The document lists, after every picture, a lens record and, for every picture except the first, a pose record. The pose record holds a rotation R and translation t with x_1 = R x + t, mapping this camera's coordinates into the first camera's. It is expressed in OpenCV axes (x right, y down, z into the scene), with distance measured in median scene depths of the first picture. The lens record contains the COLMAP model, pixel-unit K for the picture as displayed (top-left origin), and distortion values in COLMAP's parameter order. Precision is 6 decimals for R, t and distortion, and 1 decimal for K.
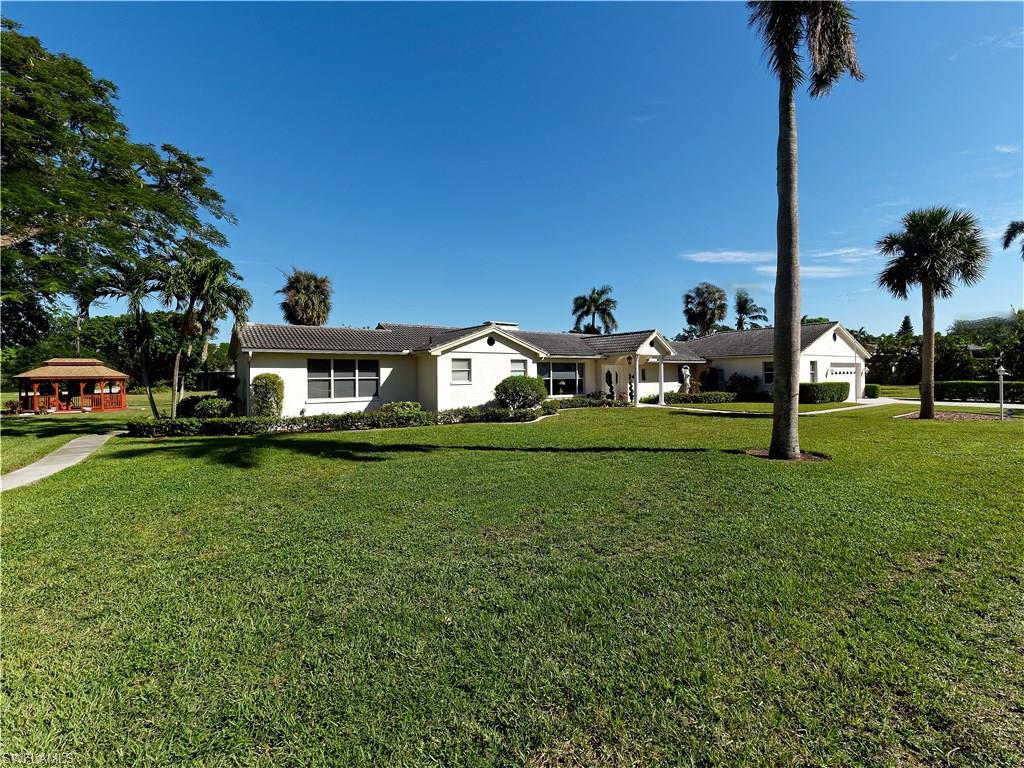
lens RADIAL K [[489.4, 0, 510.0], [0, 489.4, 383.0], [0, 0, 1]] dist [0.001112, 0.000007]
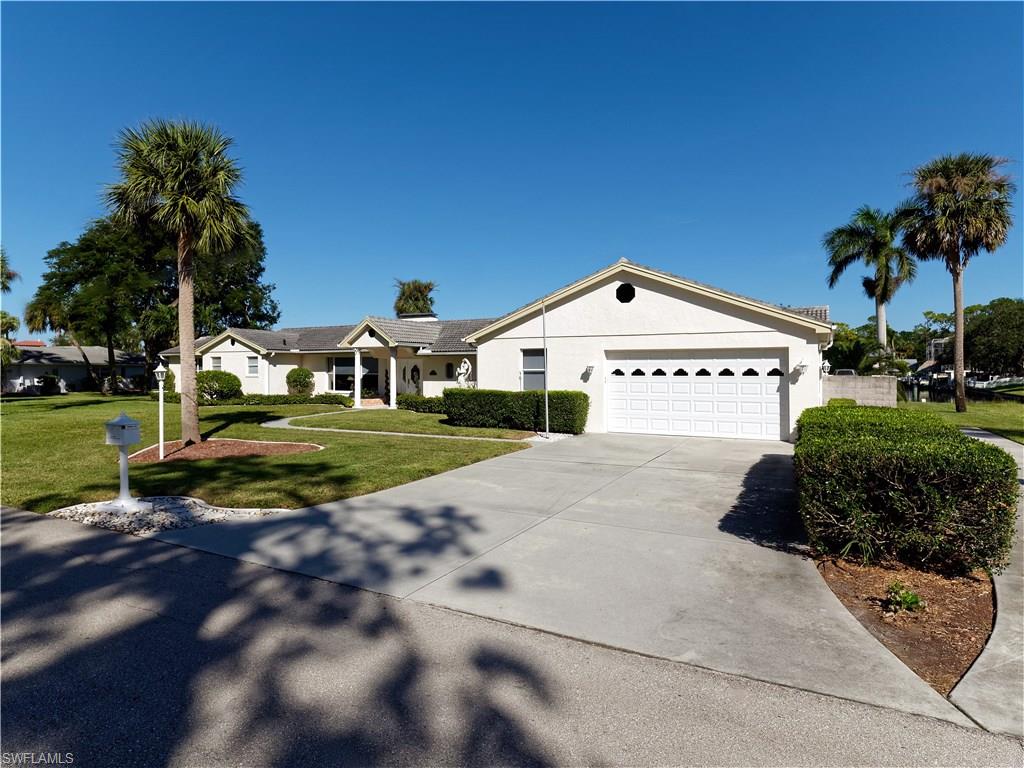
lens RADIAL K [[599.8, 0, 512.9], [0, 599.8, 380.2], [0, 0, 1]] dist [0.001840, 0.000100]
pose [[0.495982, 0.023120, -0.868025, 1.327247], [-0.016522, 0.999716, 0.017187, -0.022540], [0.868176, 0.005817, 0.496223, 0.707331]]
